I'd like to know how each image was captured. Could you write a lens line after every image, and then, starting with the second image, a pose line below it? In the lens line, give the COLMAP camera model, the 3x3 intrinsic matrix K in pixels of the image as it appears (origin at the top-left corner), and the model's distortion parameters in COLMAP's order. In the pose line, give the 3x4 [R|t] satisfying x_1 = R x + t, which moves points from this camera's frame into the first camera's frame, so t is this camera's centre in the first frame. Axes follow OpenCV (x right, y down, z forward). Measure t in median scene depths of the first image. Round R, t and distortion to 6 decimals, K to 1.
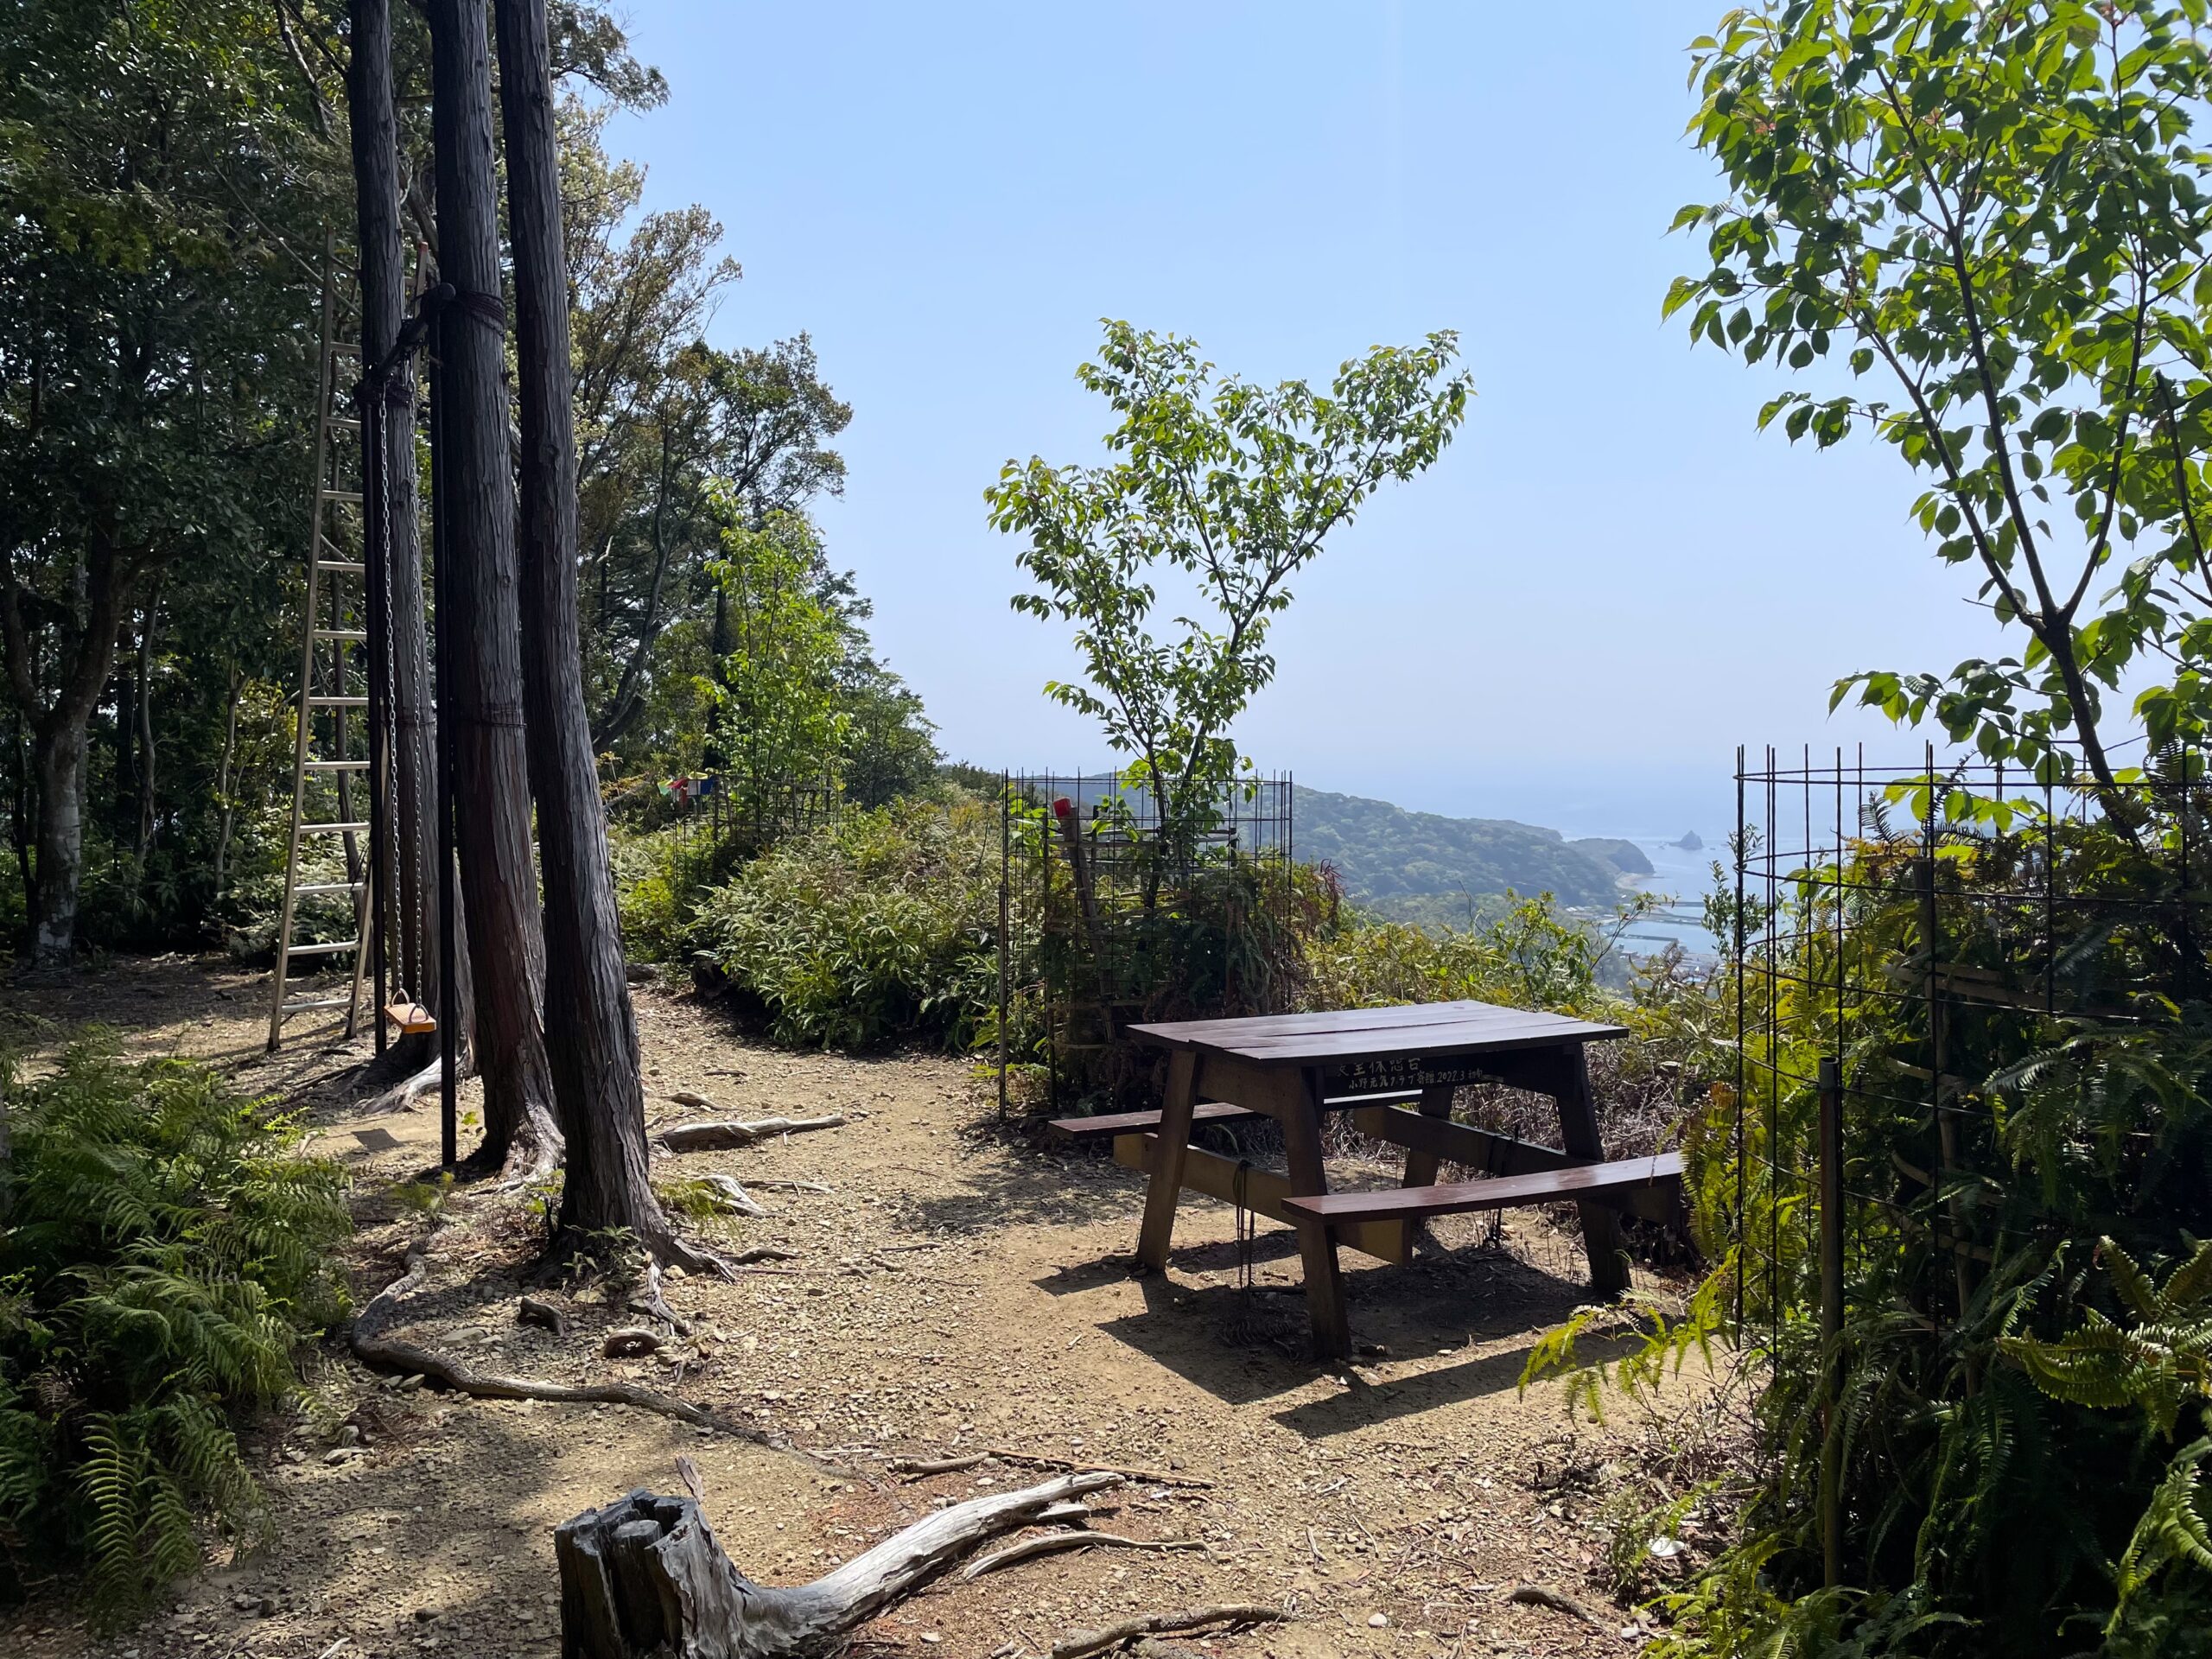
lens RADIAL K [[1624.2, 0, 1107.0], [0, 1624.2, 834.4], [0, 0, 1]] dist [0.023905, -0.027830]
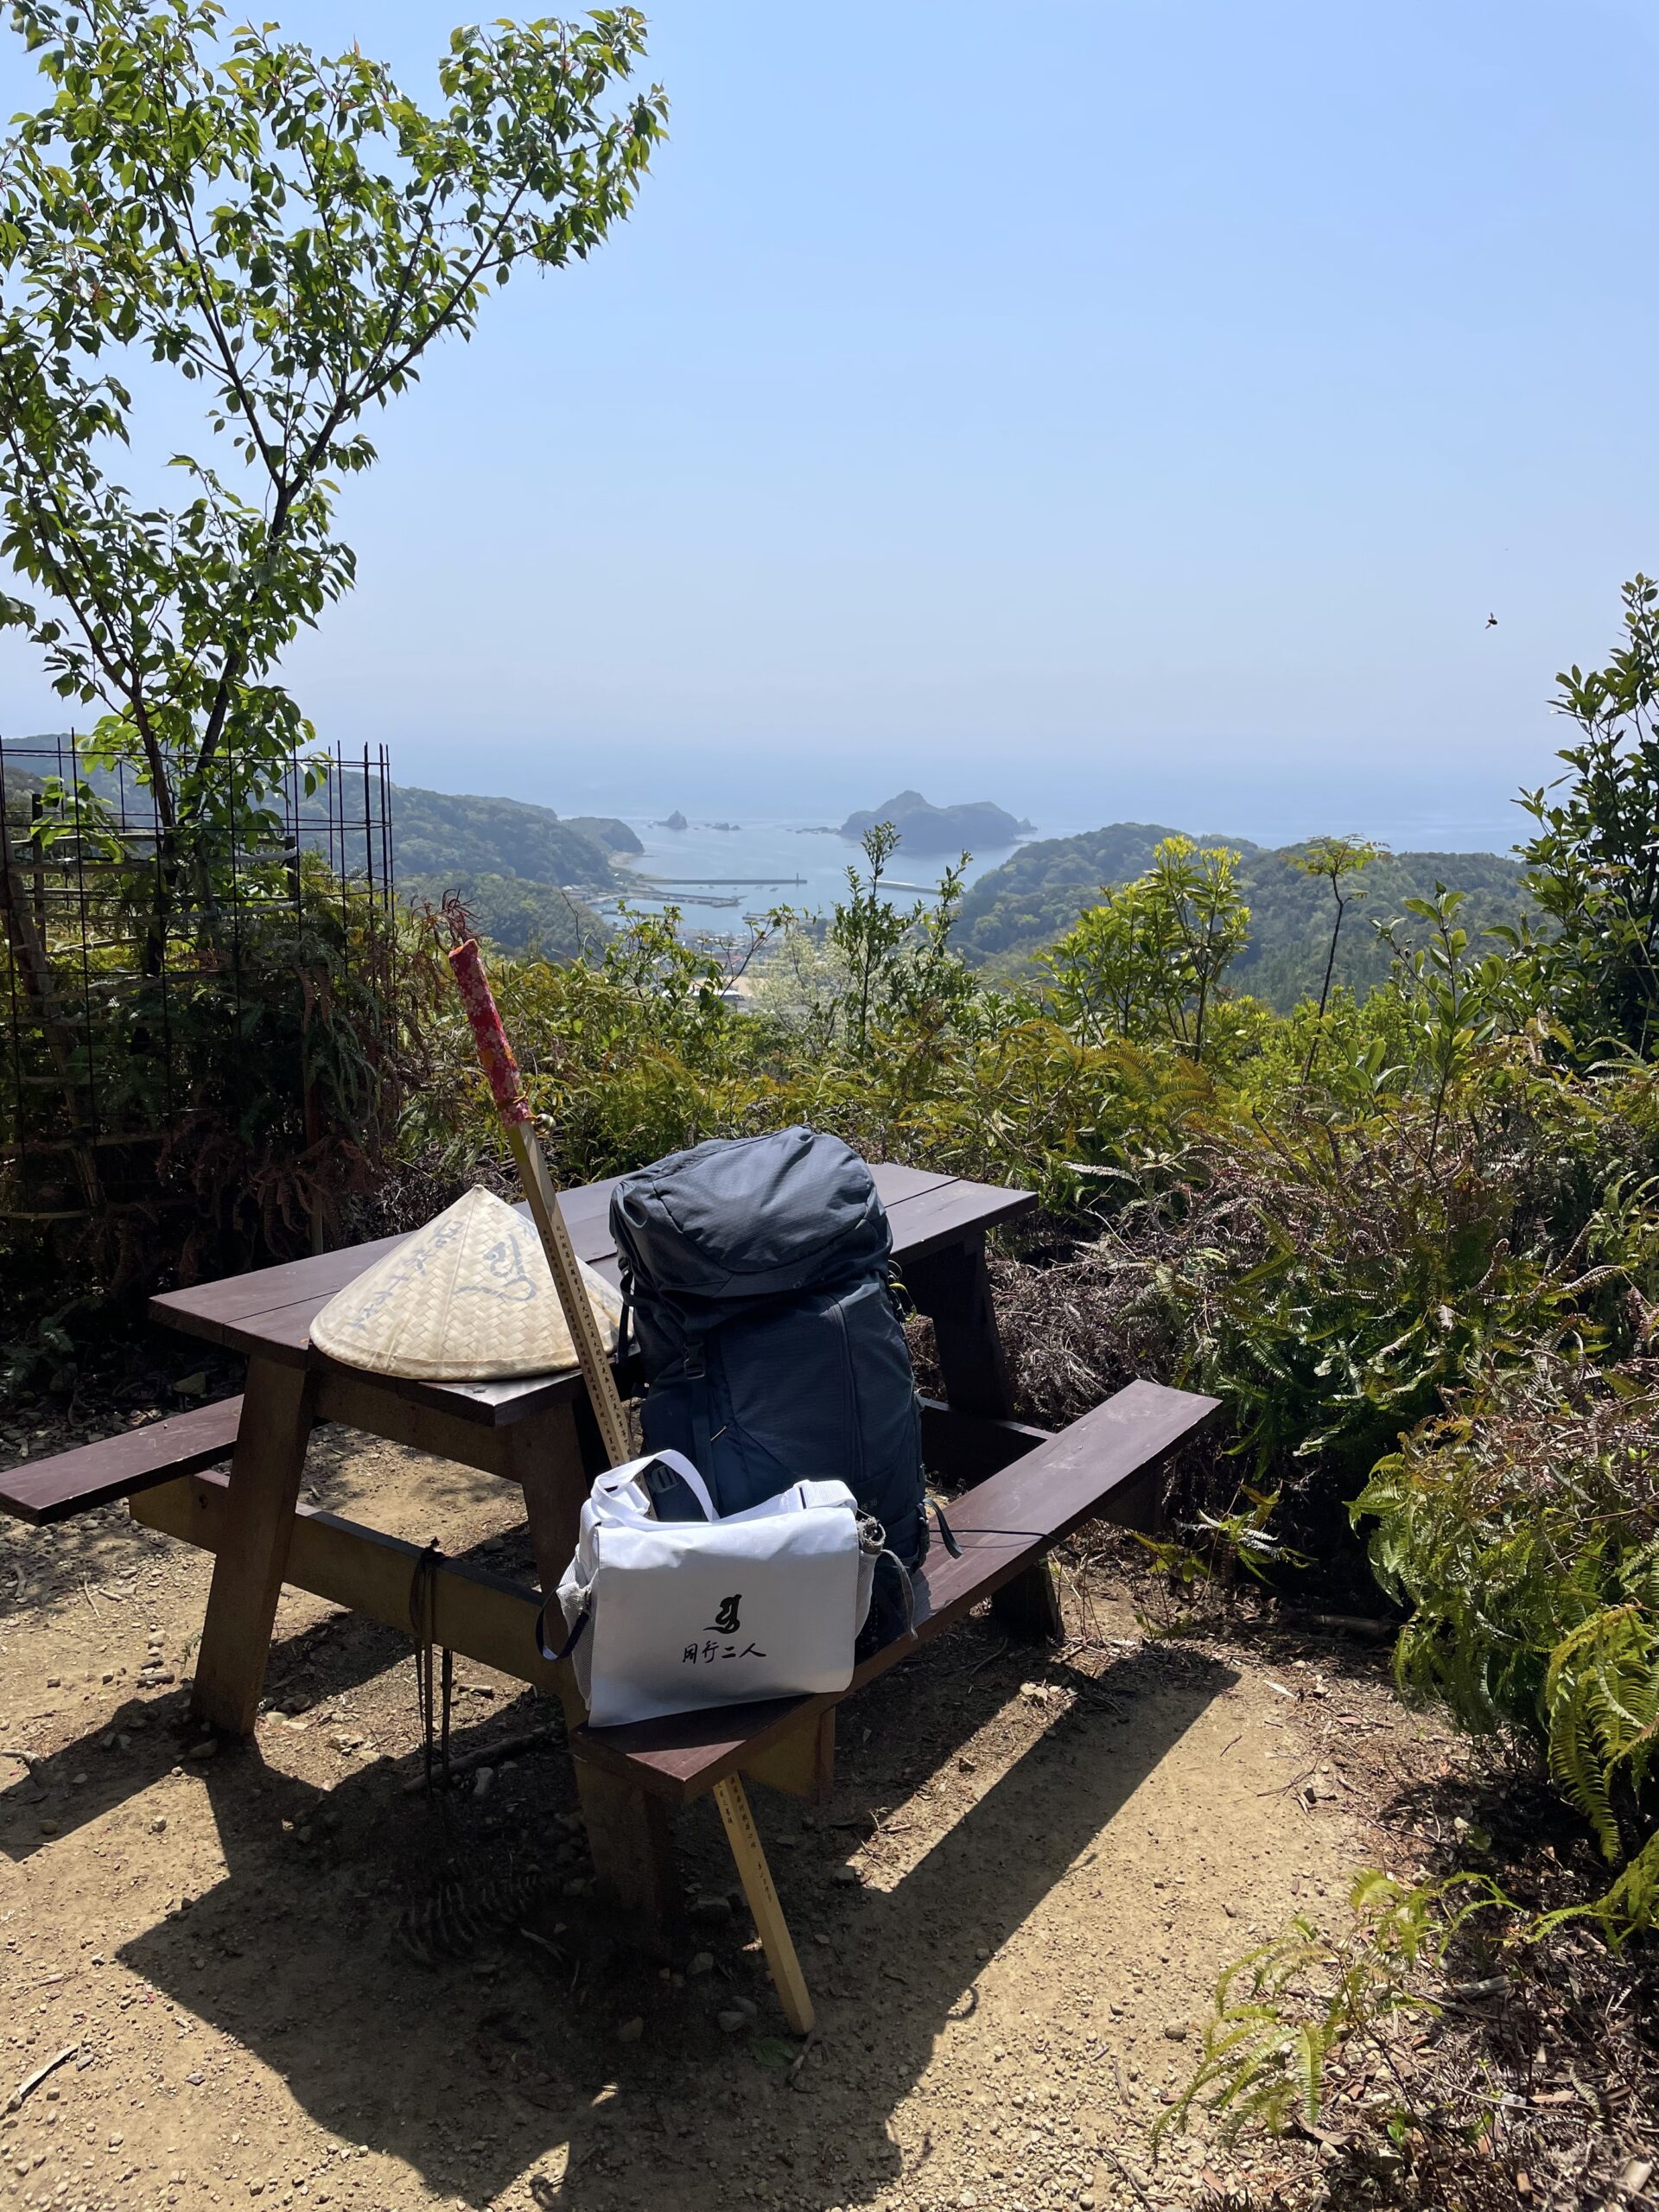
lens RADIAL K [[1624.2, 0, 843.7], [0, 1624.2, 1090.7], [0, 0, 1]] dist [0.023905, -0.027830]
pose [[0.902126, -0.062764, 0.426884, -0.002422], [-0.010282, 0.985955, 0.166693, -0.014419], [-0.431351, -0.154767, 0.888810, 0.354412]]
